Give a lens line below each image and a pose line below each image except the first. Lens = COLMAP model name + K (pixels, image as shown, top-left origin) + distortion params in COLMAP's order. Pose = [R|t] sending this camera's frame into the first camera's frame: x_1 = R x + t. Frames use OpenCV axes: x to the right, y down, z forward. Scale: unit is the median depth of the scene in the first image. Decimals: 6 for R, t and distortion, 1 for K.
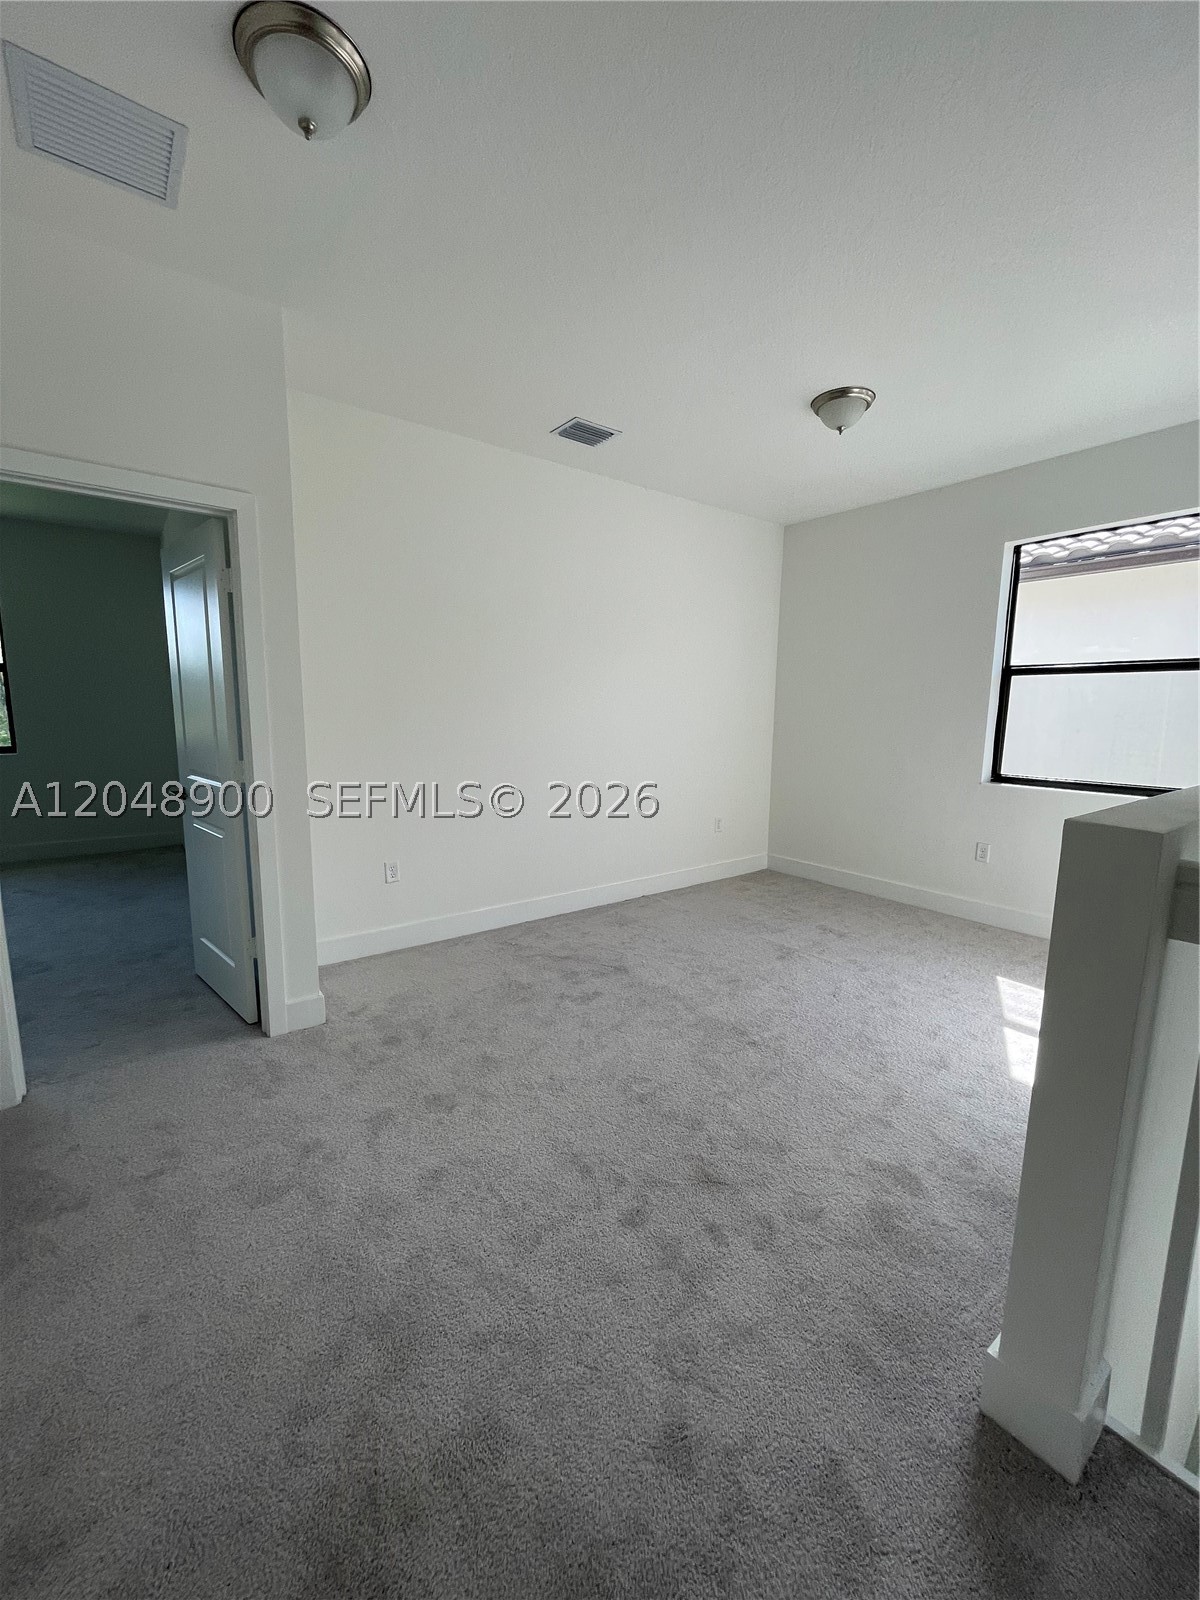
lens RADIAL K [[653.2, 0, 593.4], [0, 653.2, 800.8], [0, 0, 1]] dist [-0.001270, -0.000361]
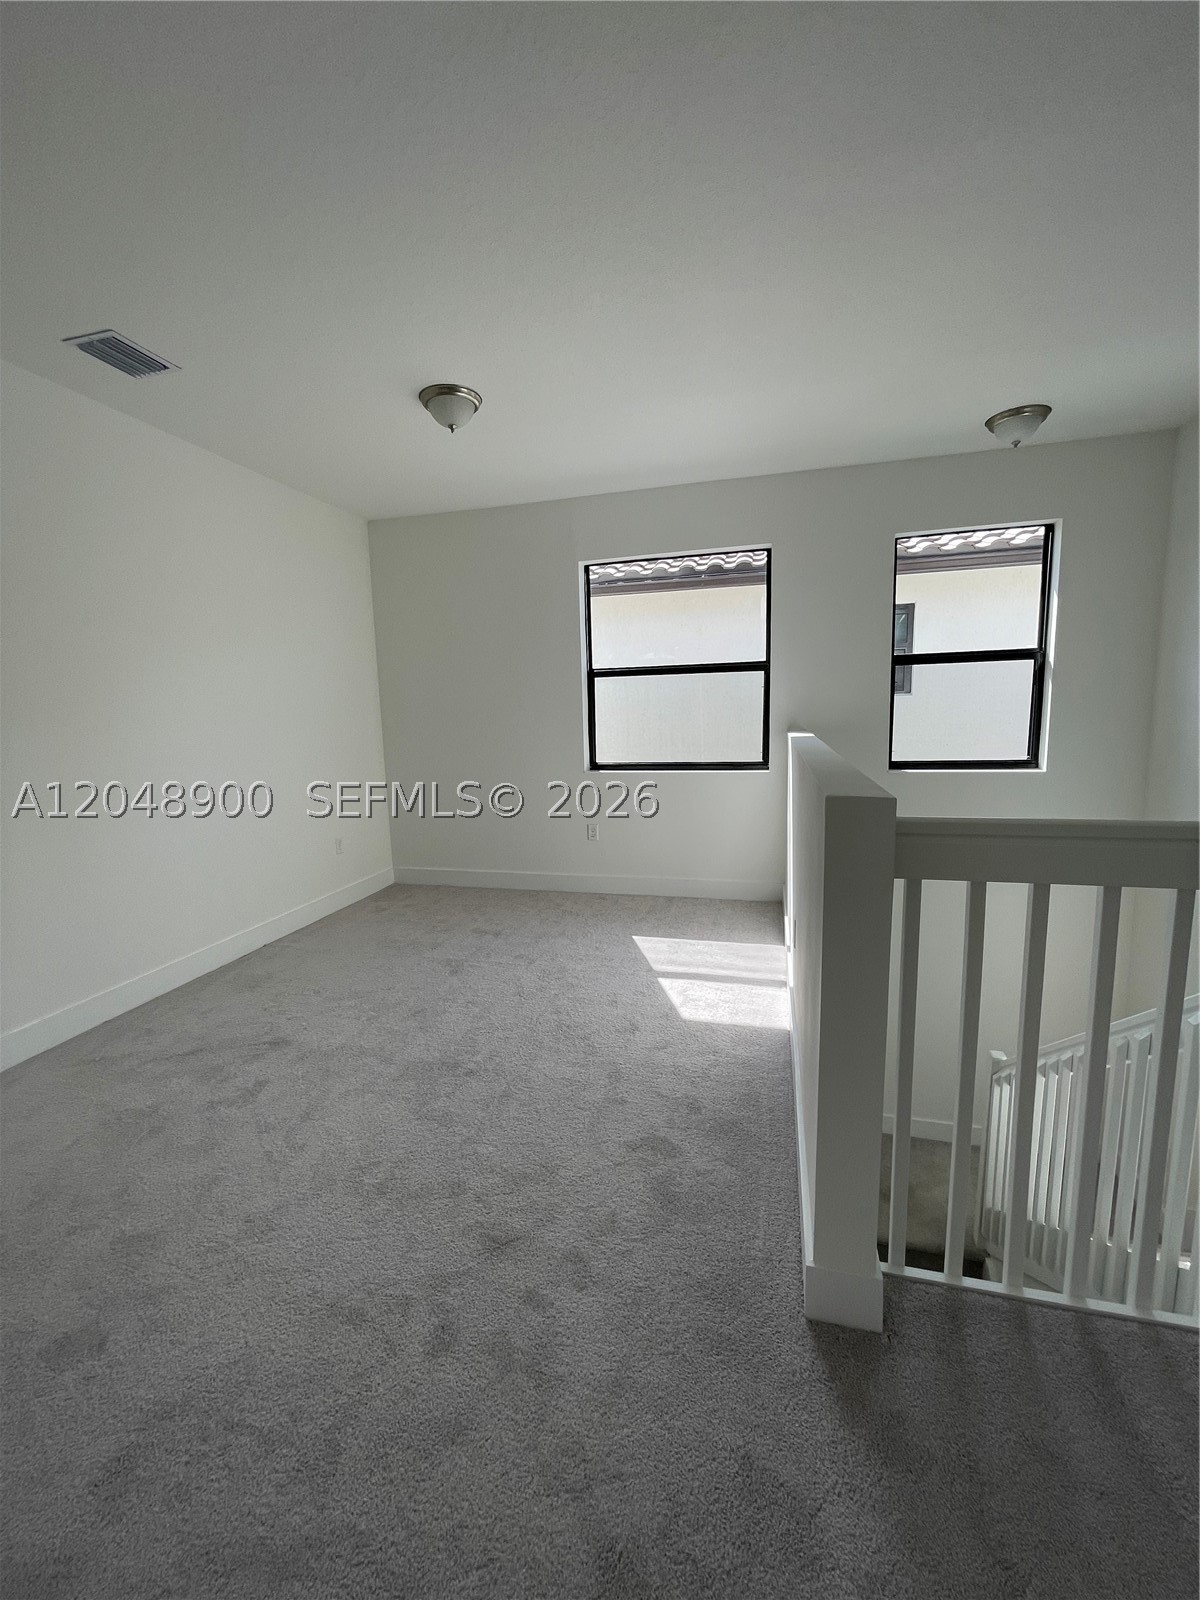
lens RADIAL K [[653.2, 0, 601.7], [0, 653.2, 802.6], [0, 0, 1]] dist [-0.001270, -0.000361]
pose [[0.782875, -0.122929, 0.609914, -0.111308], [0.125110, 0.991367, 0.039222, -0.020516], [-0.609470, 0.045600, 0.791496, 0.111115]]
